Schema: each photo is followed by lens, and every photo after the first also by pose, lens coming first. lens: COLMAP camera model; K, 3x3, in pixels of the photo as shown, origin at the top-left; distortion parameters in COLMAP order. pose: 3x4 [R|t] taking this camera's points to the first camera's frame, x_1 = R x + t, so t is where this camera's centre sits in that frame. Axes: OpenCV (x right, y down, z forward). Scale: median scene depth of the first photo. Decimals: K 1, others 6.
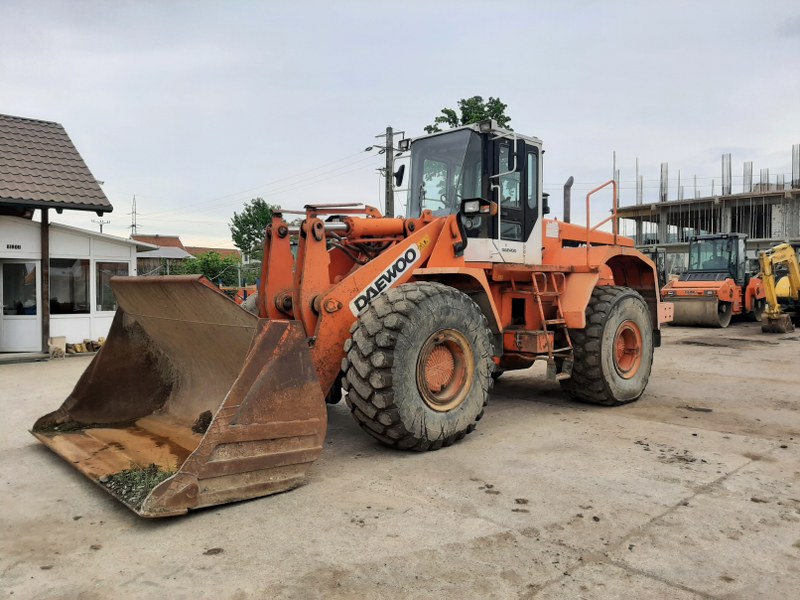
lens RADIAL K [[630.6, 0, 400.0], [0, 630.6, 300.0], [0, 0, 1]] dist [0.074468, -0.144262]
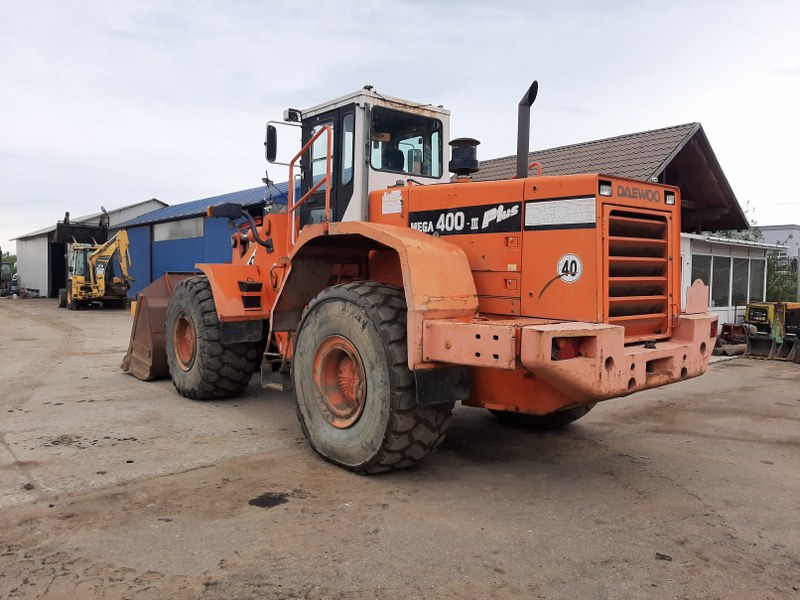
lens RADIAL K [[630.6, 0, 400.0], [0, 630.6, 300.0], [0, 0, 1]] dist [0.074468, -0.144262]
pose [[-0.077889, 0.038255, -0.996228, 1.250484], [-0.031105, 0.998684, 0.040781, -0.040897], [0.996477, 0.034165, -0.076597, 1.409378]]
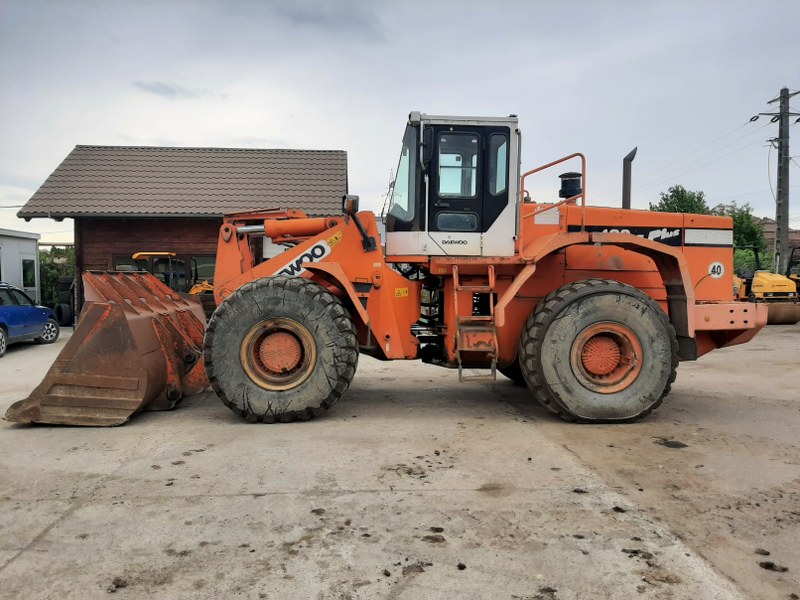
lens RADIAL K [[630.6, 0, 400.0], [0, 630.6, 300.0], [0, 0, 1]] dist [0.074468, -0.144262]
pose [[0.759486, 0.024522, -0.650062, 0.872612], [-0.018044, 0.999699, 0.016630, -0.006568], [0.650274, -0.000901, 0.759699, 0.262569]]
